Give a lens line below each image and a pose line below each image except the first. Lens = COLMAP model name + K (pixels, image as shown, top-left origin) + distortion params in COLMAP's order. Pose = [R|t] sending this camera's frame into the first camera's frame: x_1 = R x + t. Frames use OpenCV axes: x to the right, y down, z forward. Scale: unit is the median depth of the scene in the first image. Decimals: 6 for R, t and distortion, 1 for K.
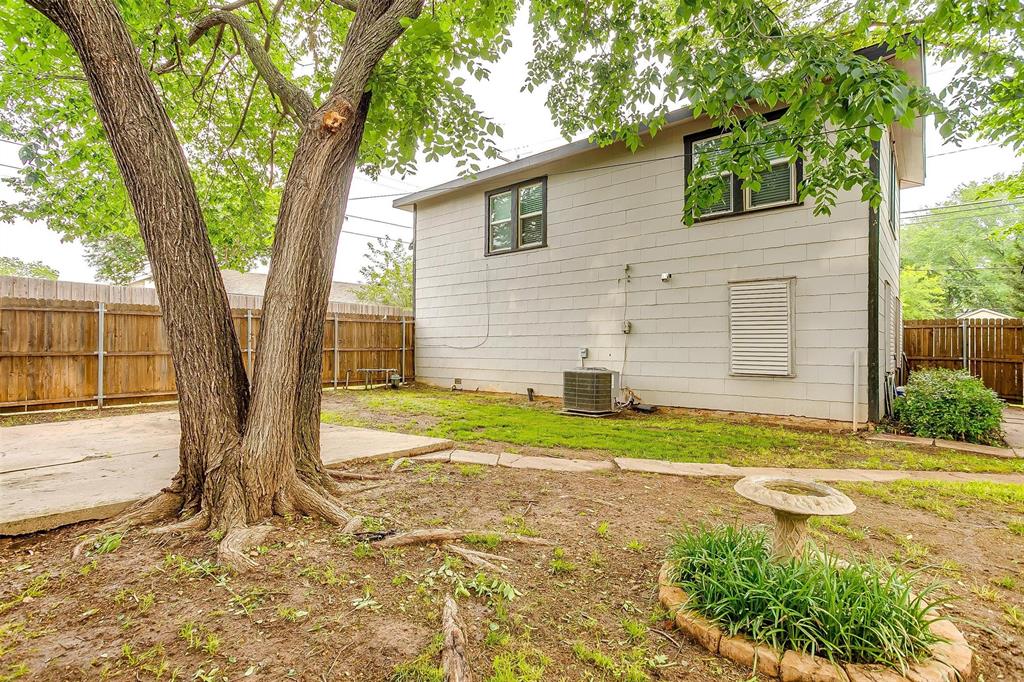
lens RADIAL K [[502.3, 0, 514.9], [0, 502.3, 347.3], [0, 0, 1]] dist [-0.025893, 0.009269]
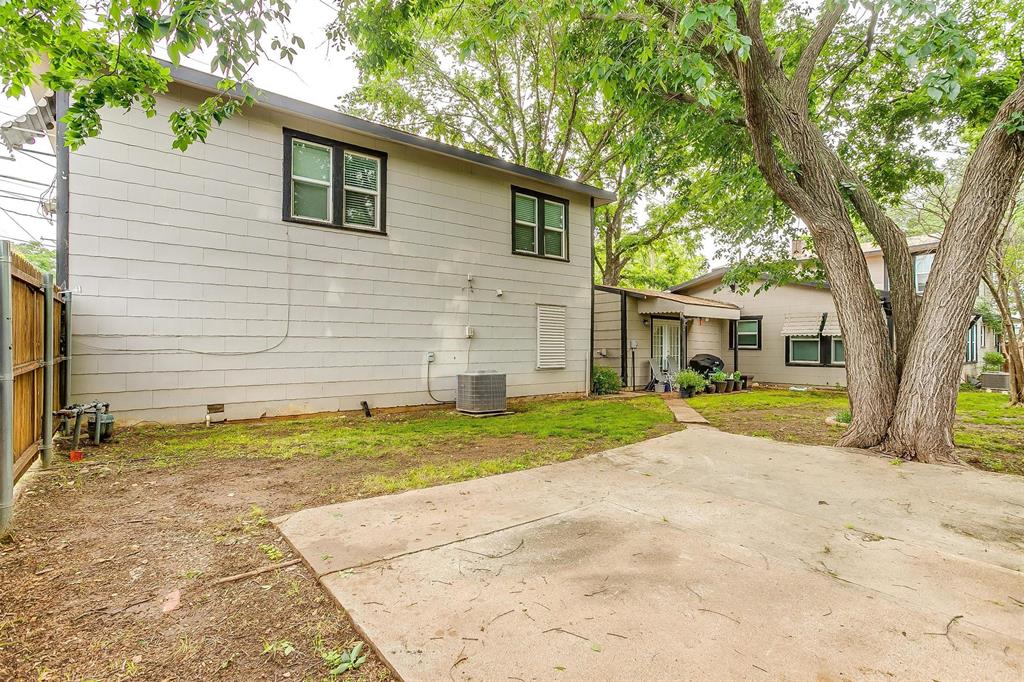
lens RADIAL K [[502.3, 0, 512.1], [0, 502.3, 340.6], [0, 0, 1]] dist [-0.025893, 0.009269]
pose [[0.184466, 0.005126, 0.982826, -0.732898], [-0.003945, 0.999982, -0.004475, -0.015554], [-0.982831, -0.003052, 0.184483, 0.612587]]
